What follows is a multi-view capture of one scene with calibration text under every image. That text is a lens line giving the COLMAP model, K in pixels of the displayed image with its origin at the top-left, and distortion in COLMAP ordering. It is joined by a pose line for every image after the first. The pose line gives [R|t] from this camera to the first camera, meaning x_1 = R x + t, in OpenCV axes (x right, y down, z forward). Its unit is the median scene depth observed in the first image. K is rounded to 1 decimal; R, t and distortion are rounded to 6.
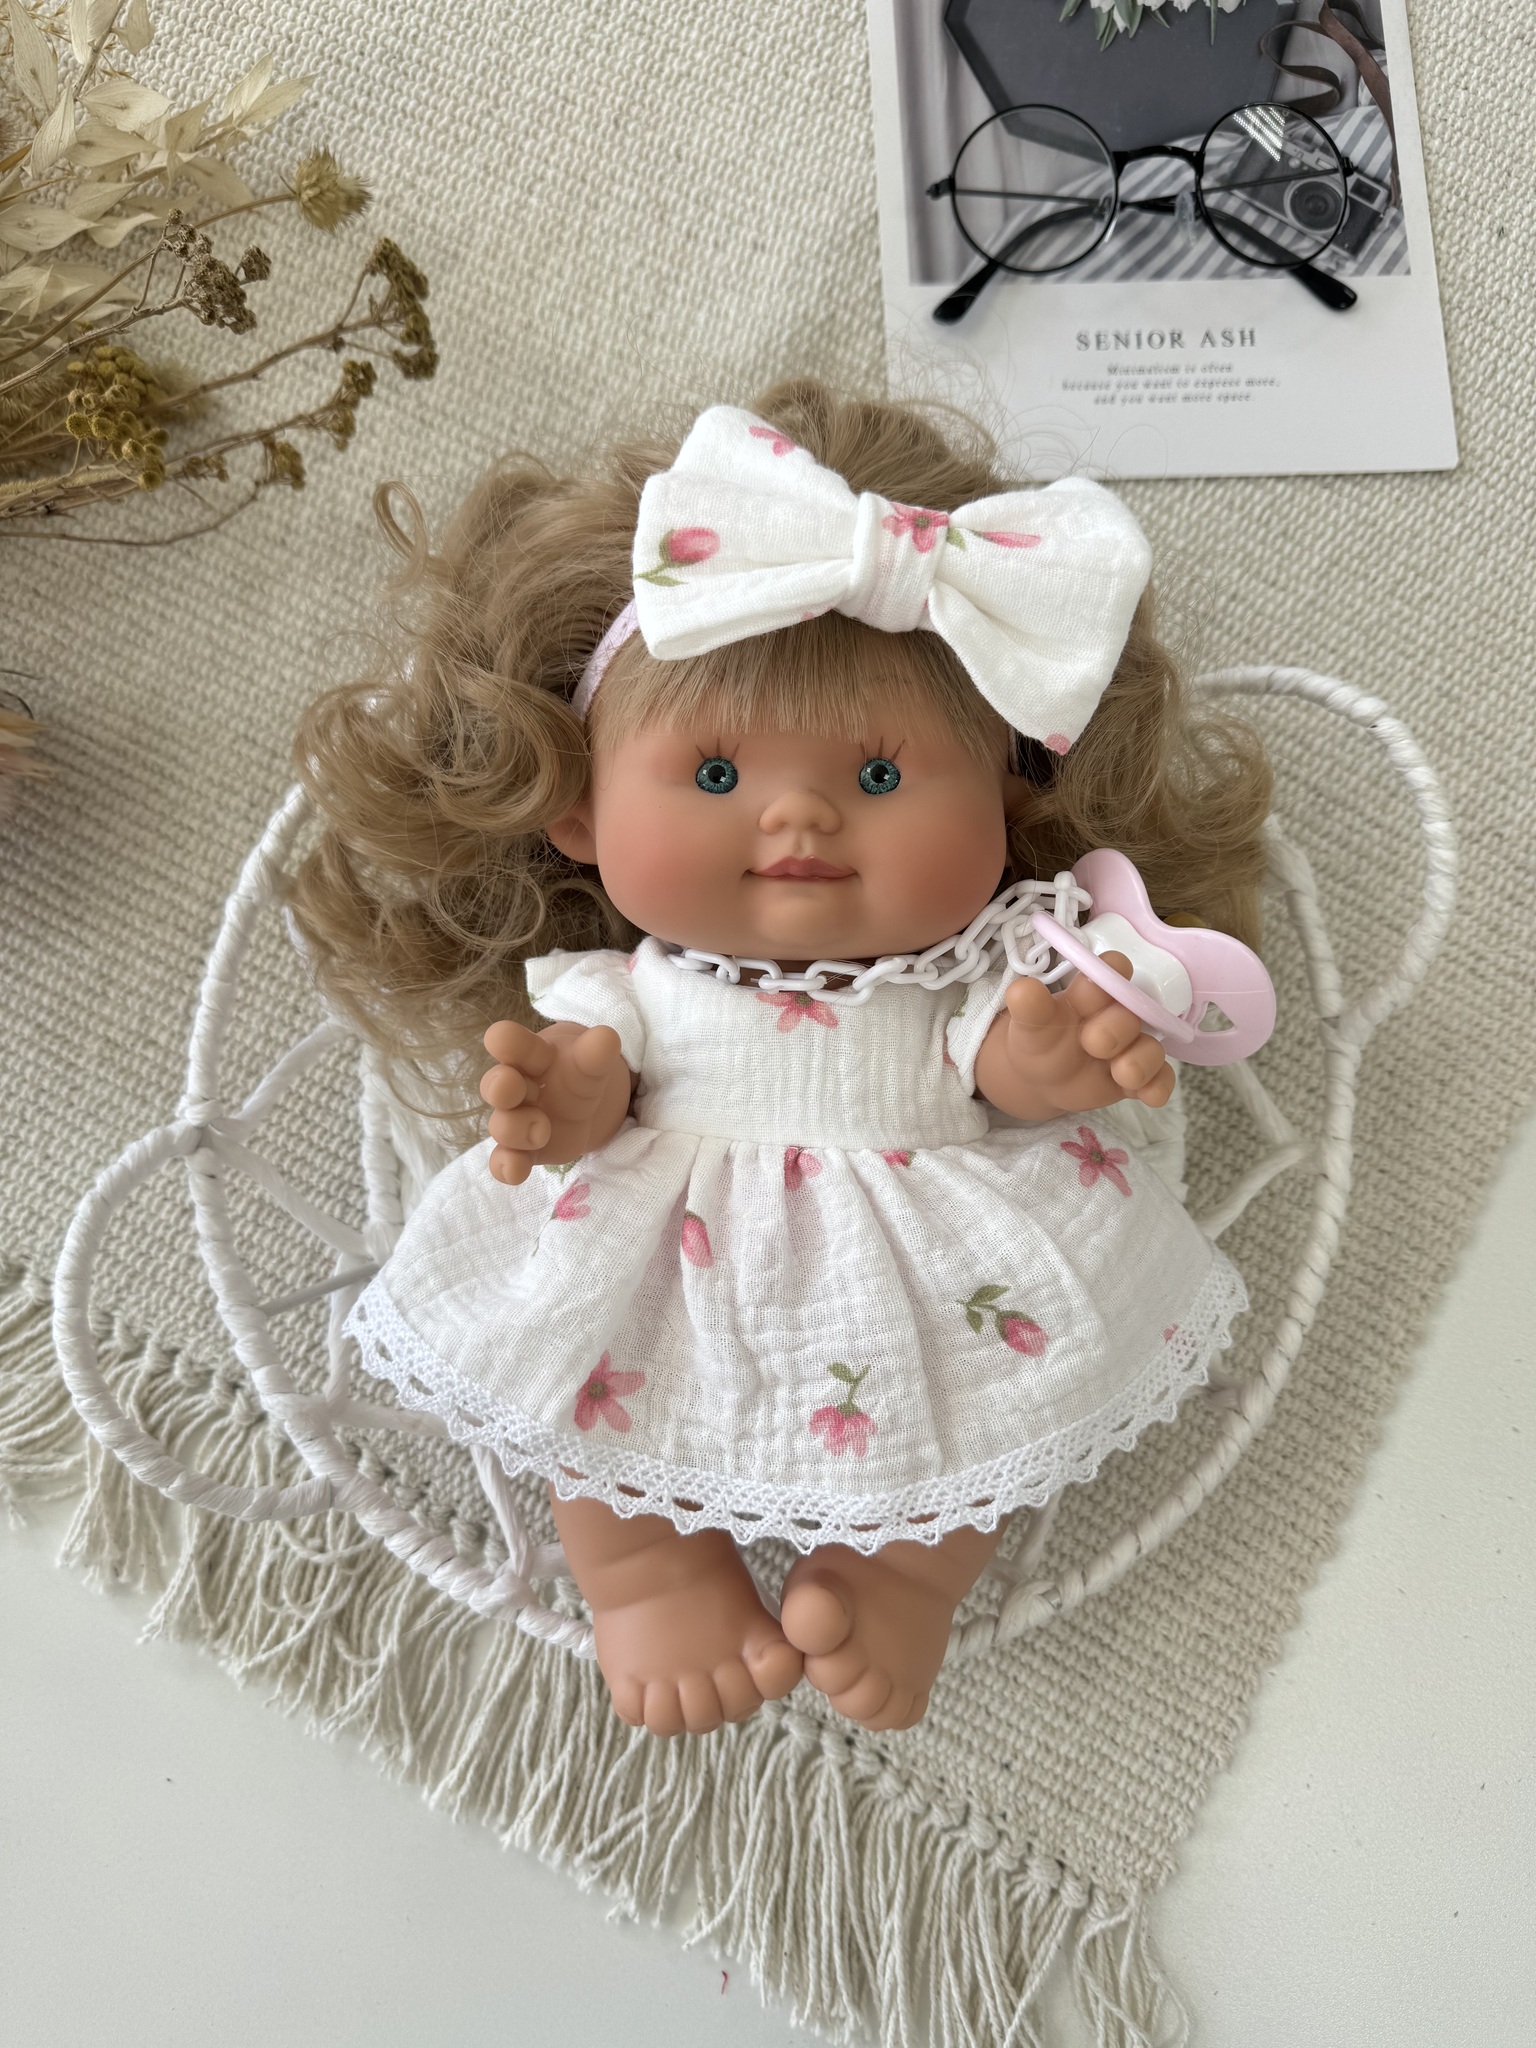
lens RADIAL K [[1464.6, 0, 751.3], [0, 1464.6, 1011.6], [0, 0, 1]] dist [-0.074130, 0.032095]
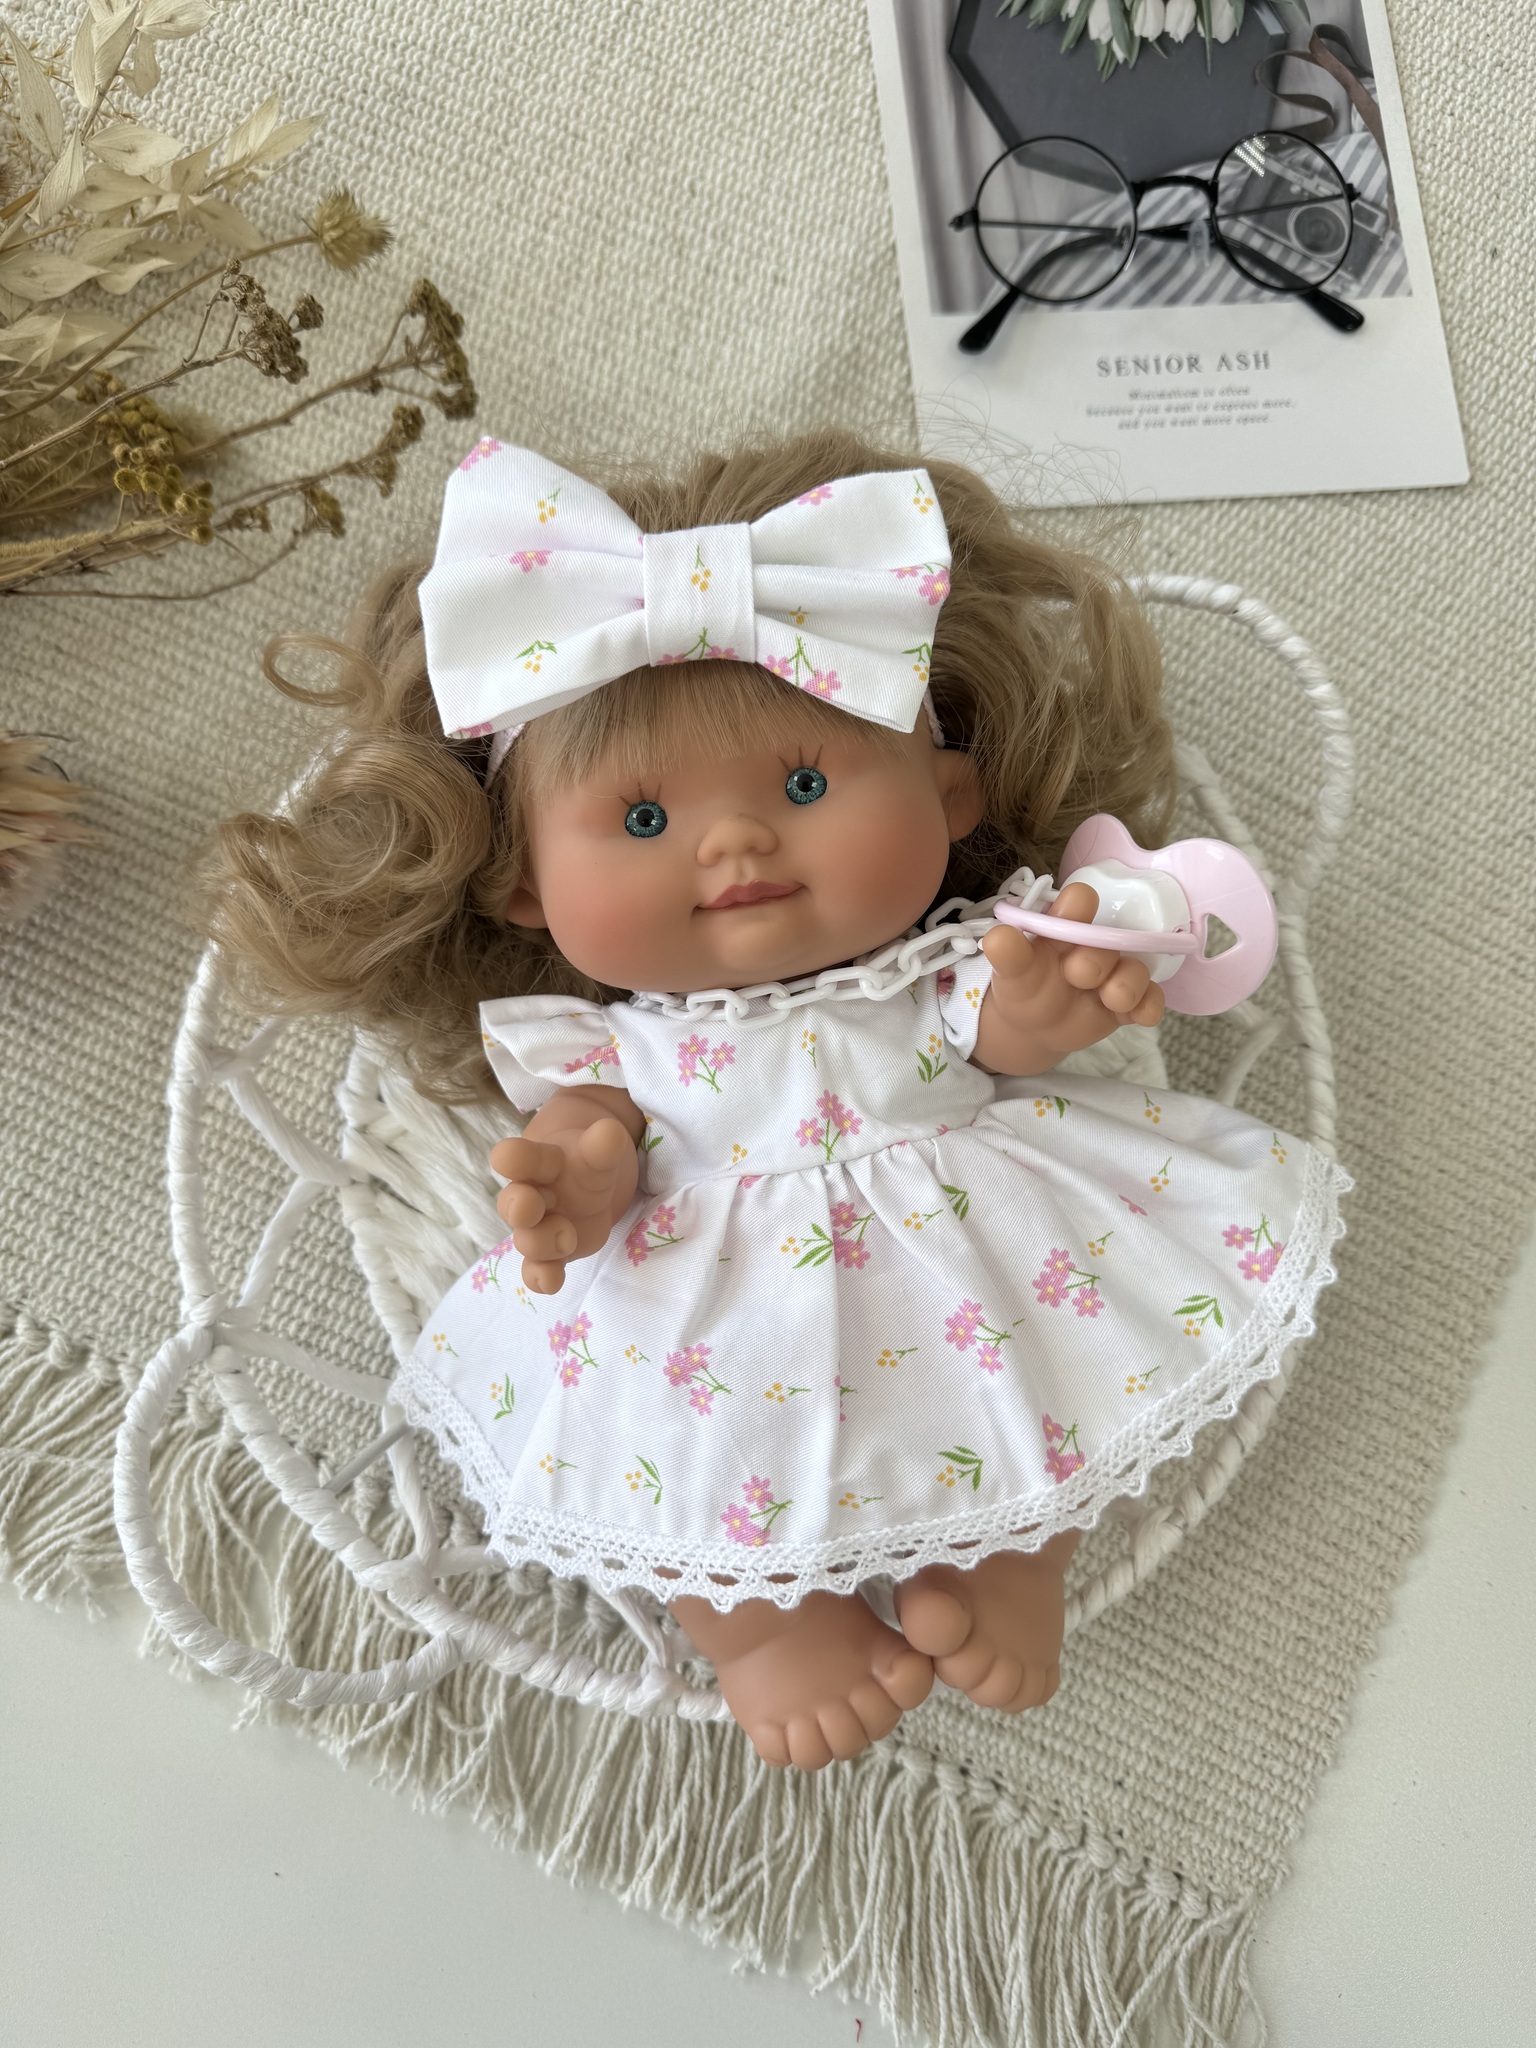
lens RADIAL K [[1464.6, 0, 751.3], [0, 1464.6, 1011.6], [0, 0, 1]] dist [-0.074130, 0.032095]
pose [[0.997138, -0.048336, 0.058130, -0.105764], [0.048866, 0.998775, -0.007737, -0.018440], [-0.057685, 0.010555, 0.998279, 0.007050]]
